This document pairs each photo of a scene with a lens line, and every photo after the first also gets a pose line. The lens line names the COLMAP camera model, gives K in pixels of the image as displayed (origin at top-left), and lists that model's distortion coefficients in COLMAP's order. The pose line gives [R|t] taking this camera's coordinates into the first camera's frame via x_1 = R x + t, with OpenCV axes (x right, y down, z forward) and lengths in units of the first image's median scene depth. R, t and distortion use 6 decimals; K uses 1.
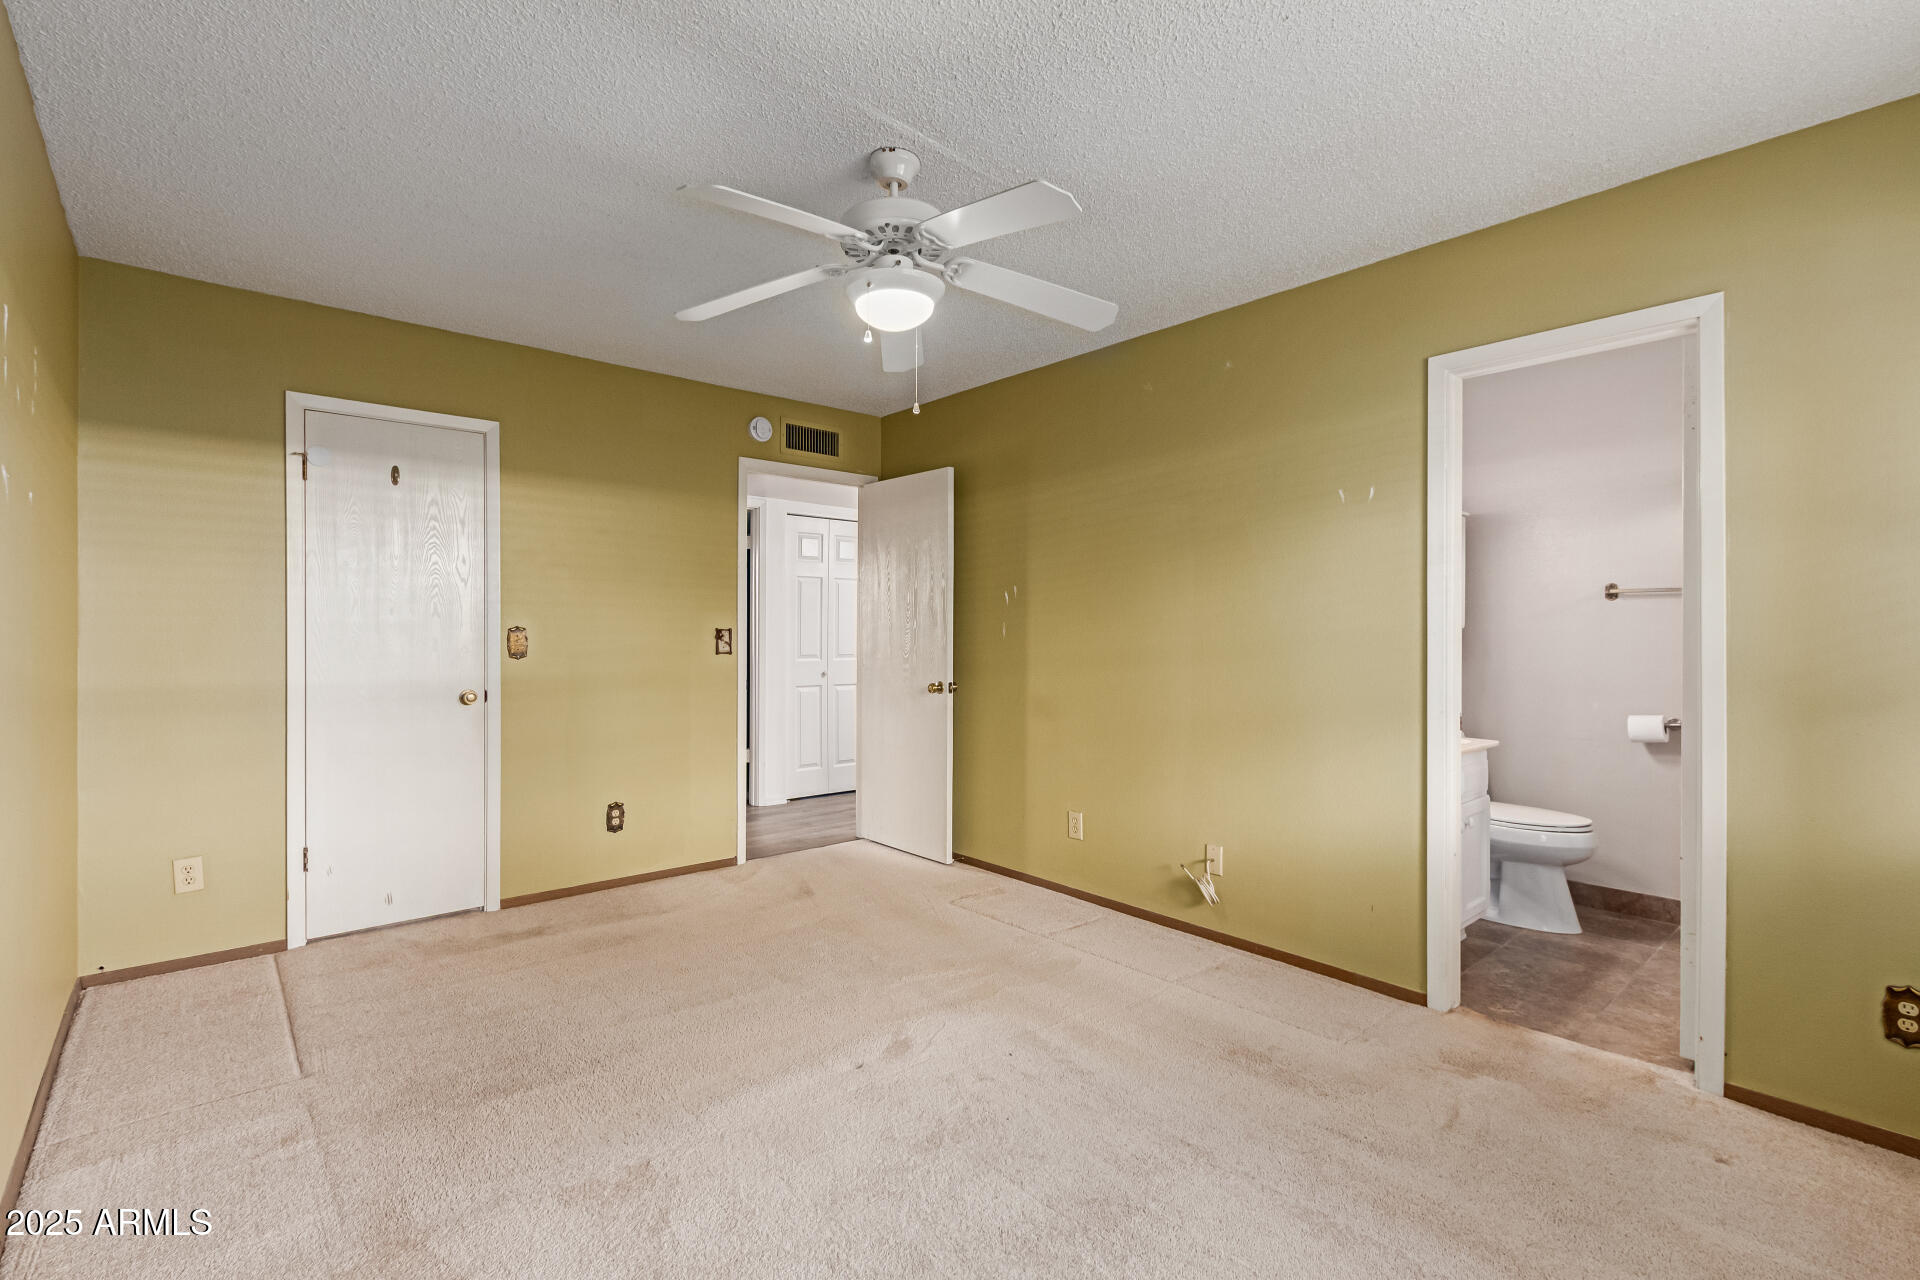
lens RADIAL K [[880.2, 0, 959.5], [0, 880.2, 638.5], [0, 0, 1]] dist [0.007685, -0.002781]
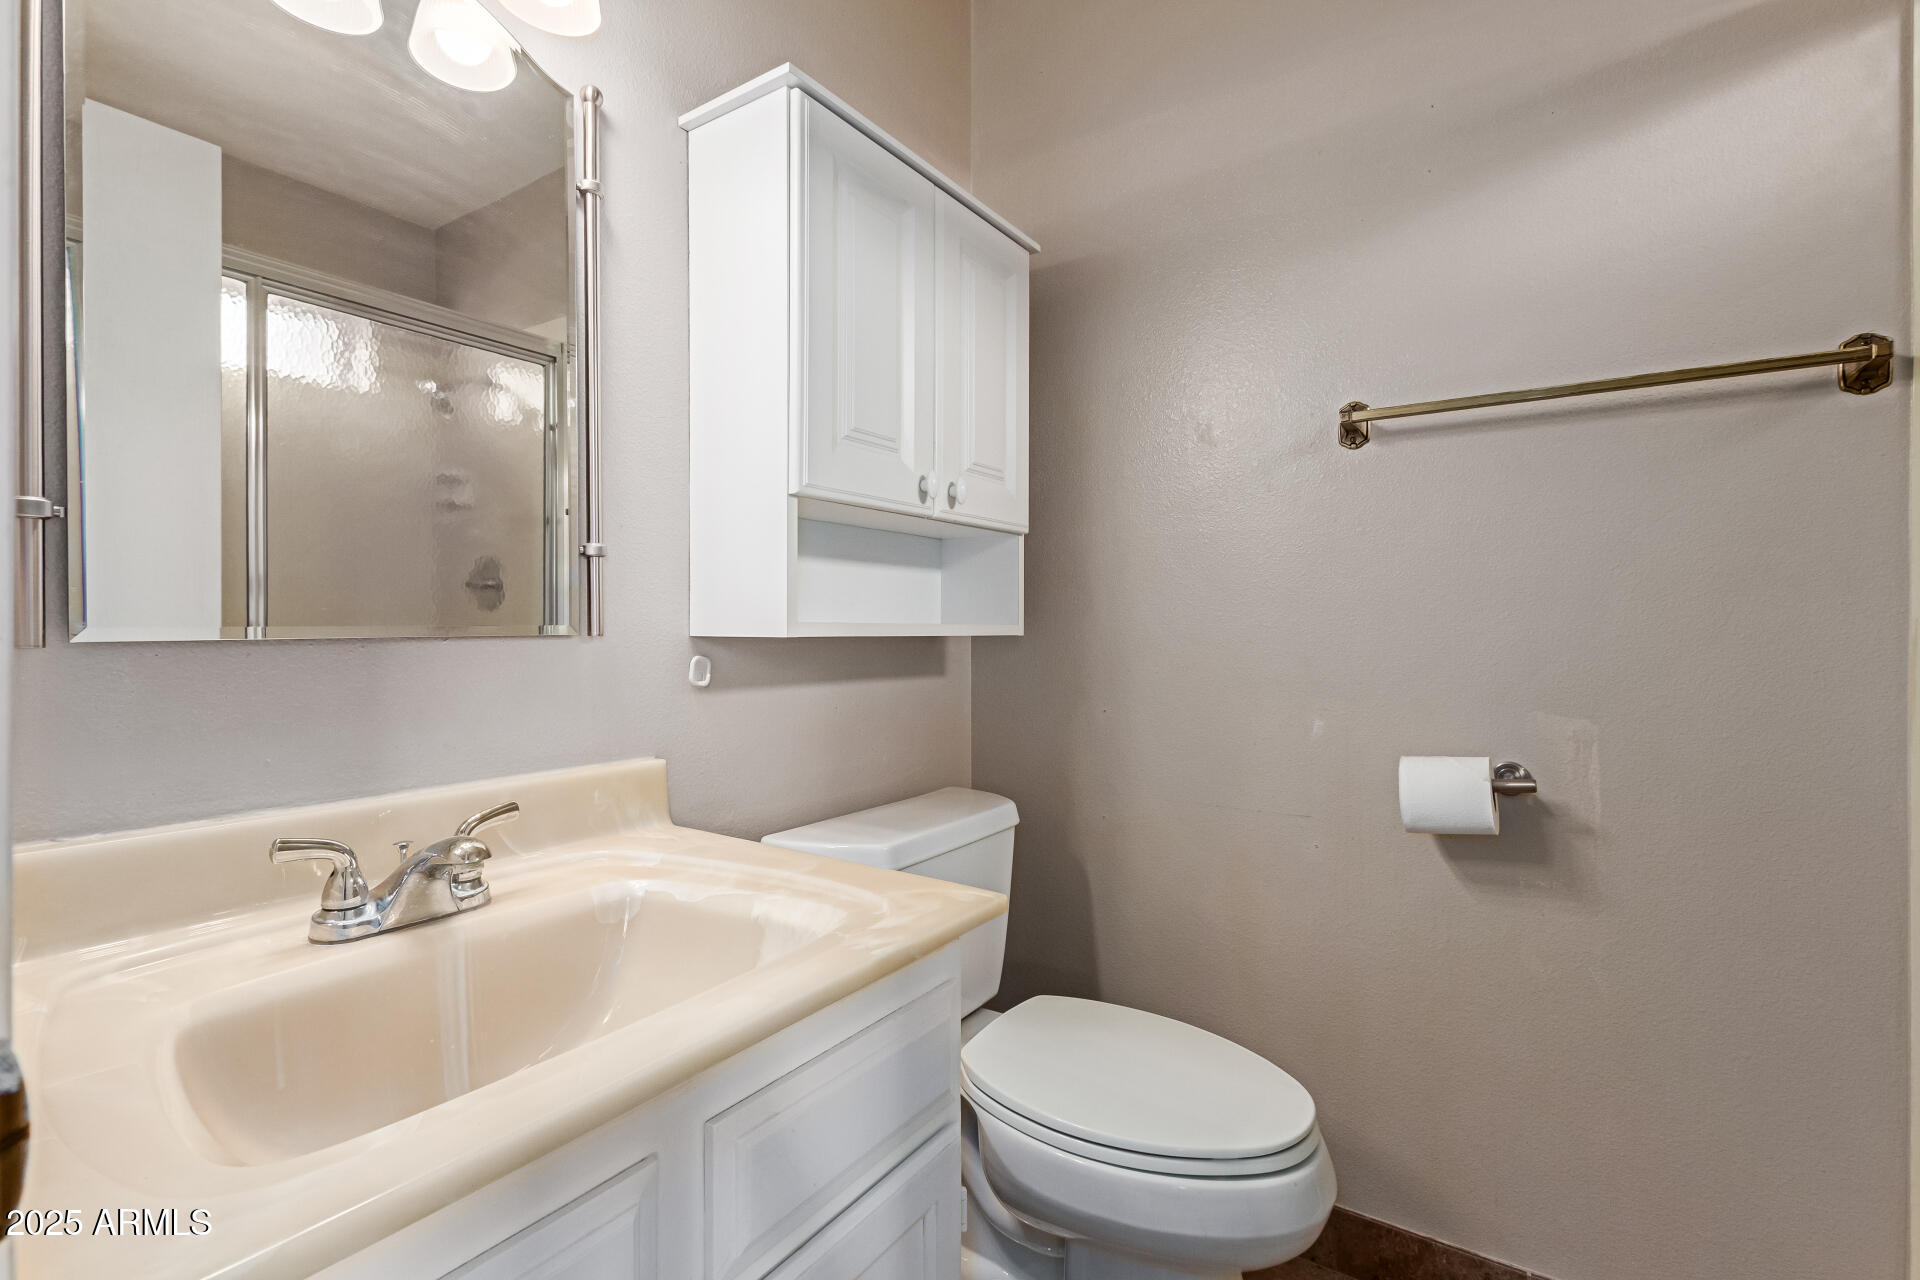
lens RADIAL K [[880.2, 0, 960.3], [0, 880.2, 638.7], [0, 0, 1]] dist [0.007685, -0.002781]
pose [[0.964026, -0.005219, 0.265755, 0.489350], [0.004665, 0.999985, 0.002717, 0.037378], [-0.265766, -0.001380, 0.964037, 0.700669]]
